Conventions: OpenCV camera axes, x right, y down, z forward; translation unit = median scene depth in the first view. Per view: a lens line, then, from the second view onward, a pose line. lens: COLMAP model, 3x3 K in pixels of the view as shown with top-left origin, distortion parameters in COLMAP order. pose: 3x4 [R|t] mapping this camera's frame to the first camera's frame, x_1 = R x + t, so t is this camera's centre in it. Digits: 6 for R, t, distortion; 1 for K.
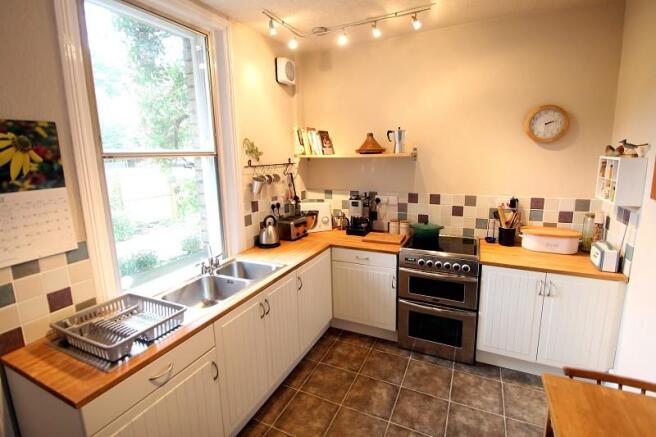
lens RADIAL K [[311.7, 0, 333.0], [0, 311.7, 203.8], [0, 0, 1]] dist [0.023251, -0.022229]
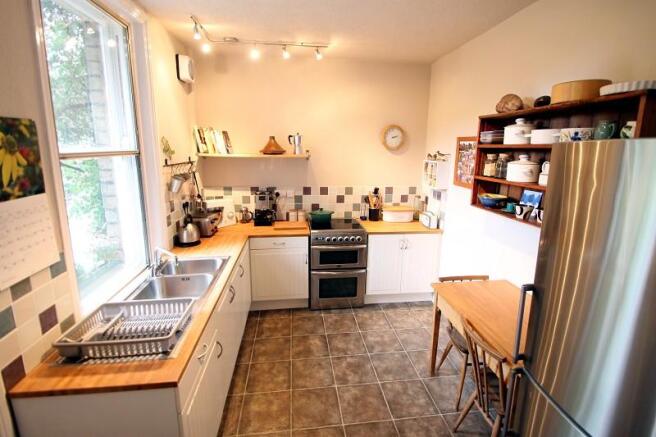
lens RADIAL K [[311.7, 0, 333.0], [0, 311.7, 203.8], [0, 0, 1]] dist [0.023251, -0.022229]
pose [[0.842322, -0.065878, 0.534933, -0.385284], [0.056510, 0.997826, 0.033902, -0.004088], [-0.536003, 0.001673, 0.844214, -0.111841]]
